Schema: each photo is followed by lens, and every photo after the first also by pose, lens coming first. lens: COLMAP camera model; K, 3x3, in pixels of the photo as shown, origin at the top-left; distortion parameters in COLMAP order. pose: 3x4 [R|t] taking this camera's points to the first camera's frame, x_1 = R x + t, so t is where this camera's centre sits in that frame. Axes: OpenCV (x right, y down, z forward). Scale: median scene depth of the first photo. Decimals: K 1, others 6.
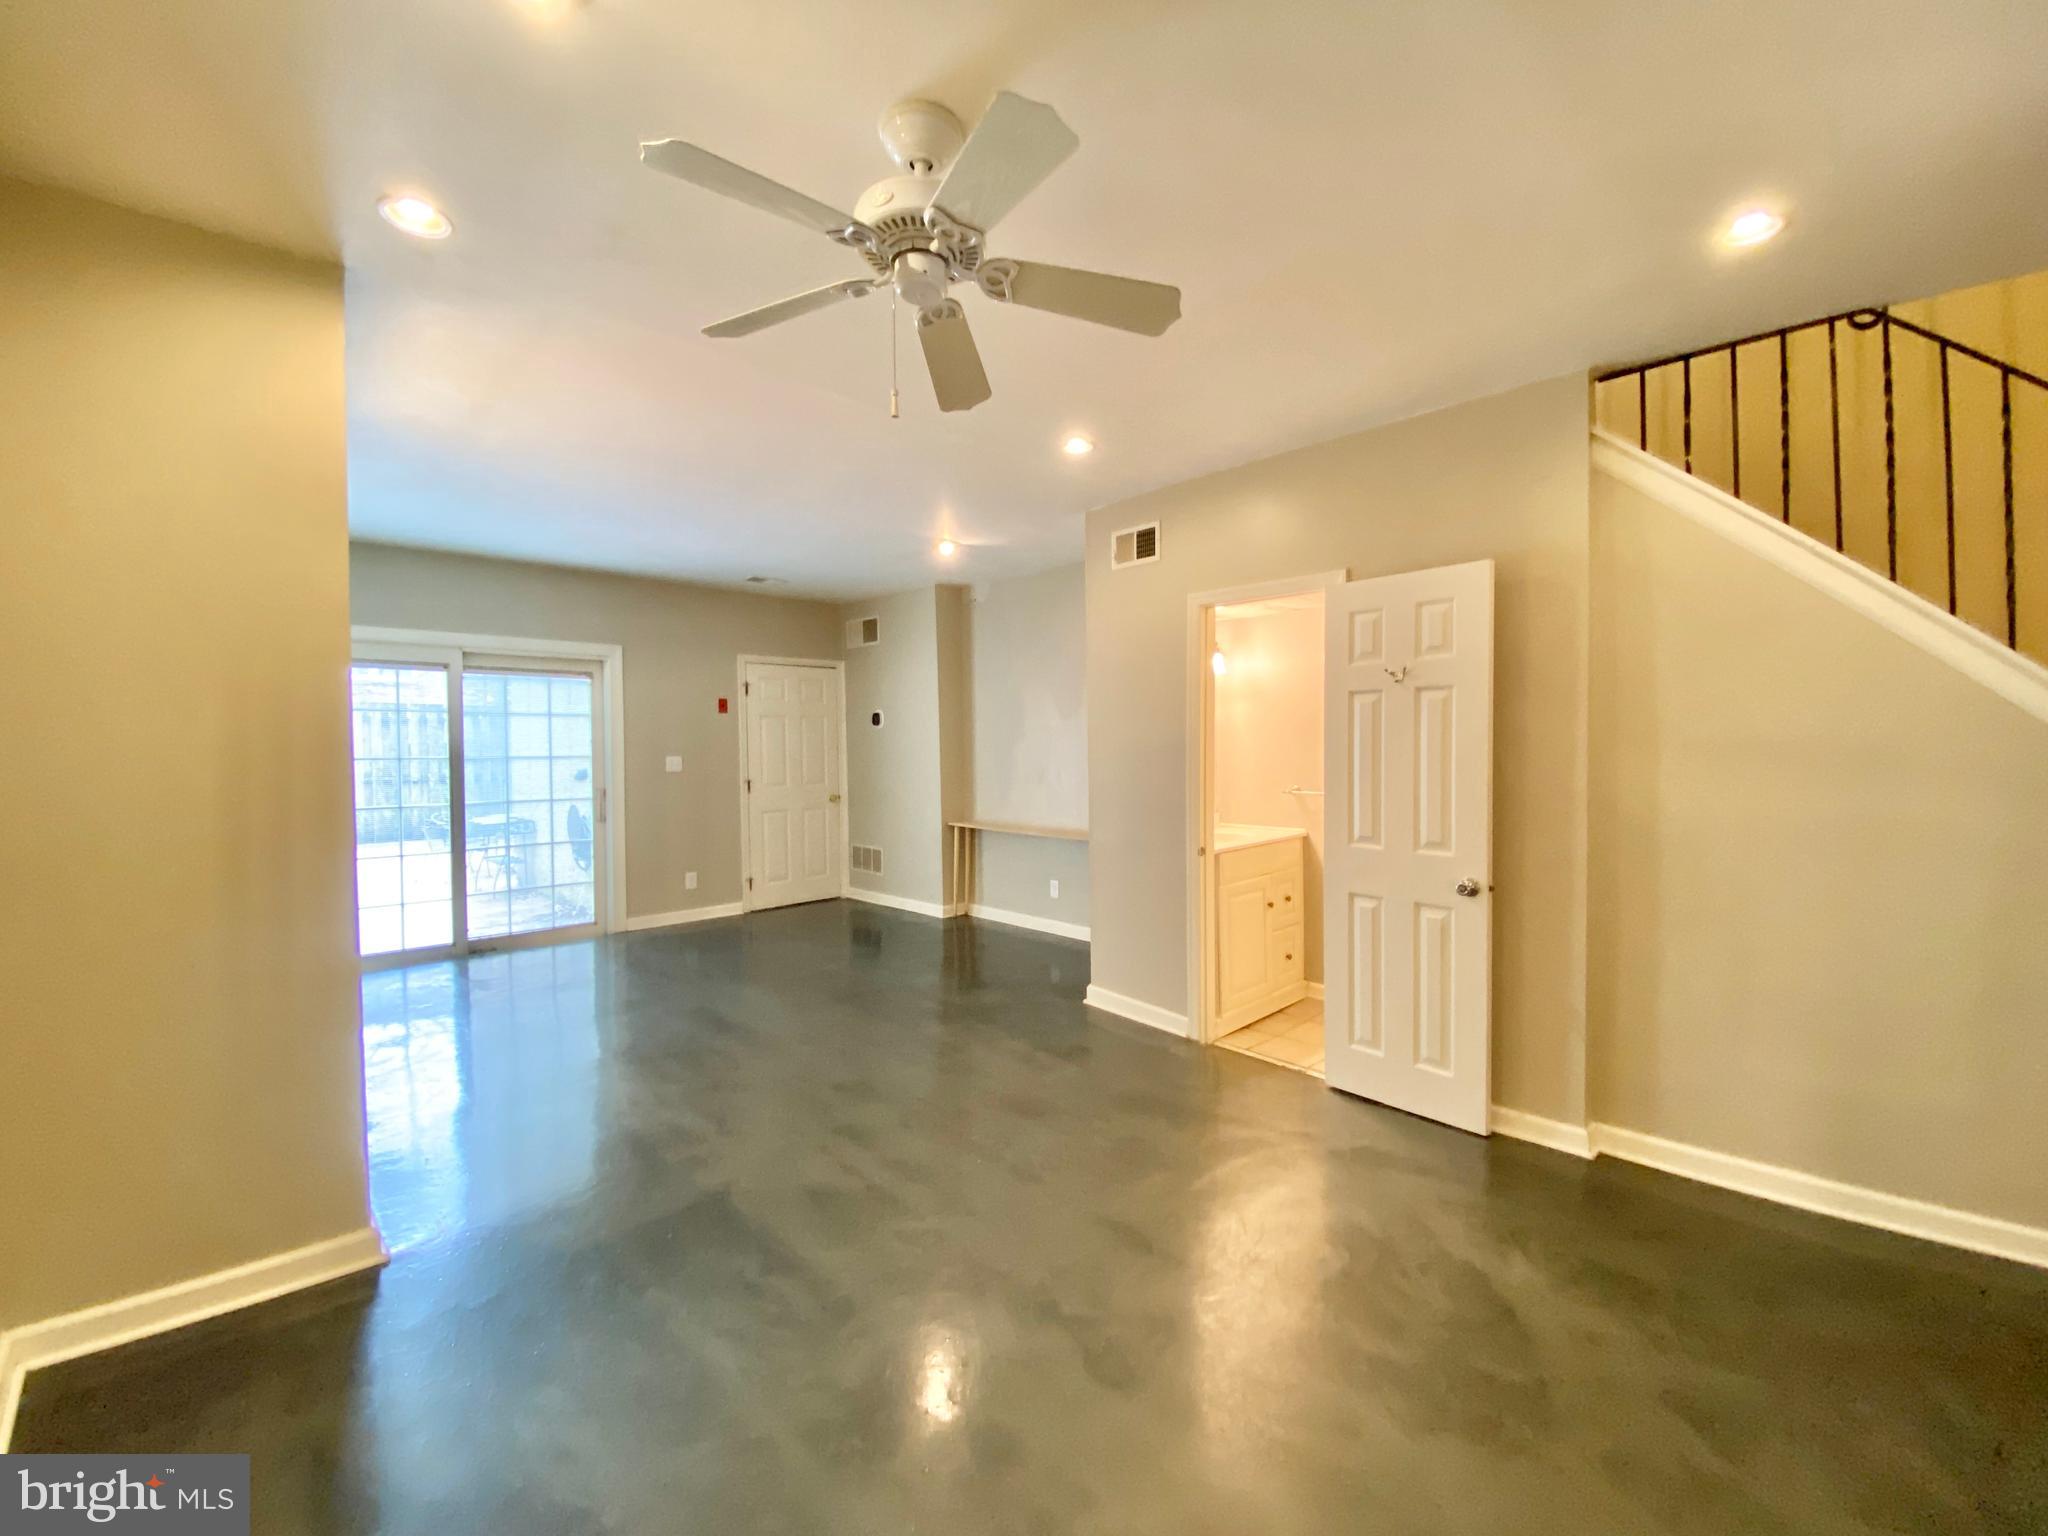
lens RADIAL K [[825.2, 0, 1024.0], [0, 825.2, 768.0], [0, 0, 1]] dist [0.015766, -0.017847]
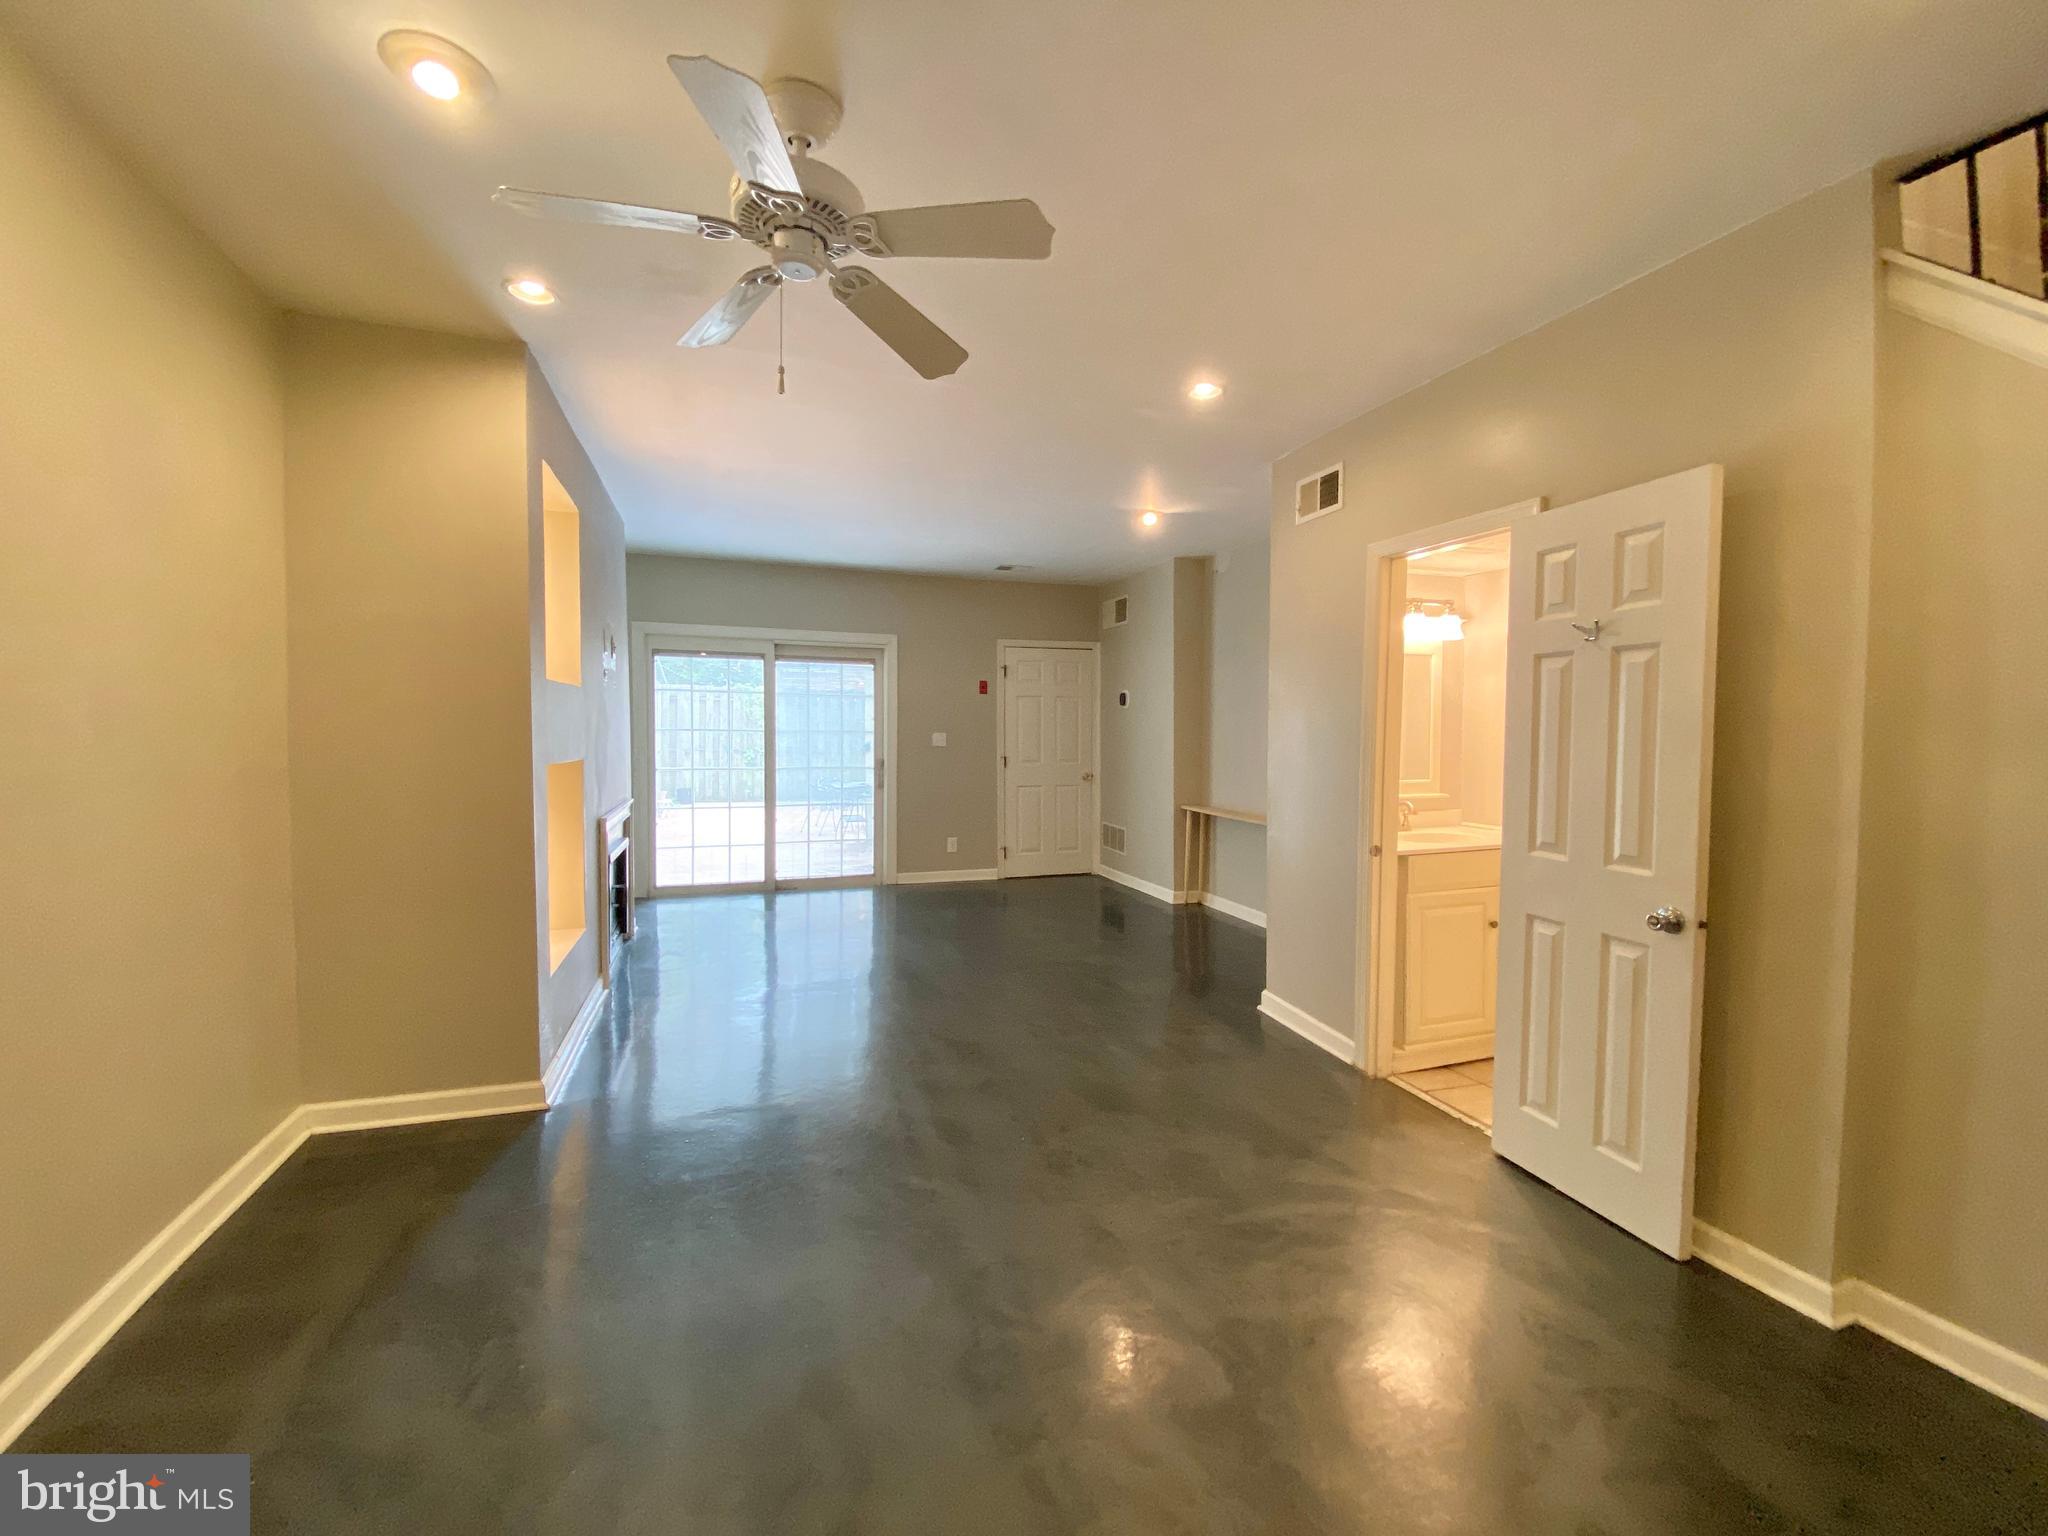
lens RADIAL K [[834.2, 0, 1024.0], [0, 834.2, 768.0], [0, 0, 1]] dist [0.015014, -0.016693]
pose [[0.898799, 0.034358, -0.437013, 0.242878], [-0.027445, 0.999378, 0.022125, 0.006621], [0.437501, -0.007892, 0.899183, 0.062603]]
